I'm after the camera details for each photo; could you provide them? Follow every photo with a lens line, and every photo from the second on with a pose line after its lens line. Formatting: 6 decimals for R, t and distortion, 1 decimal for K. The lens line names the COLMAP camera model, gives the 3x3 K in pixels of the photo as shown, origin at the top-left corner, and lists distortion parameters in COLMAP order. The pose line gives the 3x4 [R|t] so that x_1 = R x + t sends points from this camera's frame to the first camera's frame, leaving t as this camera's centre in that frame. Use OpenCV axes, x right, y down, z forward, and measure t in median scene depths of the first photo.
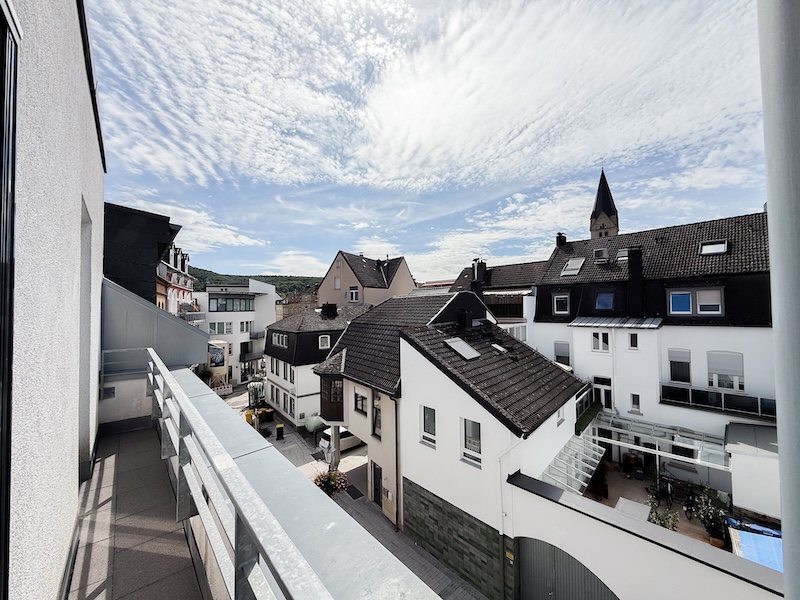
lens RADIAL K [[272.8, 0, 363.7], [0, 272.8, 281.0], [0, 0, 1]] dist [-0.006627, -0.000071]
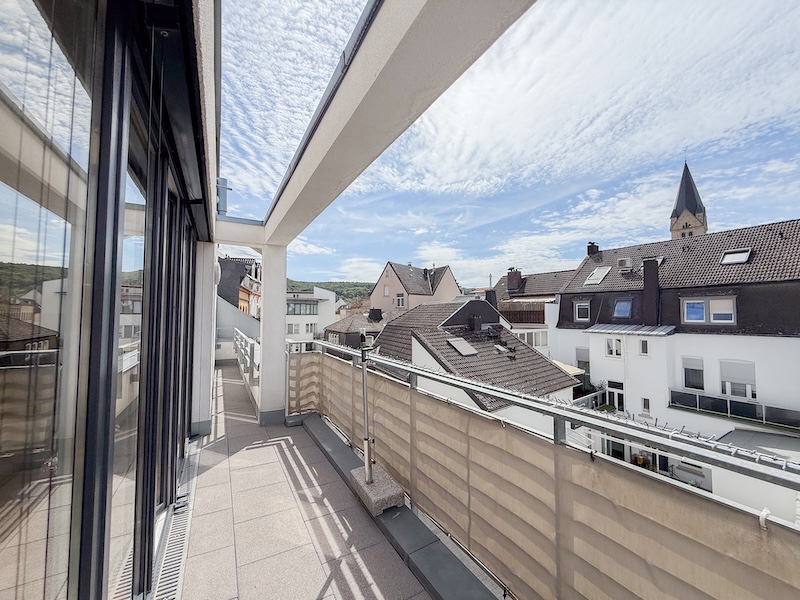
lens RADIAL K [[321.6, 0, 400.0], [0, 321.6, 300.0], [0, 0, 1]] dist [-0.003843, -0.000343]
pose [[0.980569, 0.004742, -0.196119, 0.174166], [0.006077, 0.998494, 0.054525, -0.019246], [0.196083, -0.054657, 0.979063, -0.213133]]
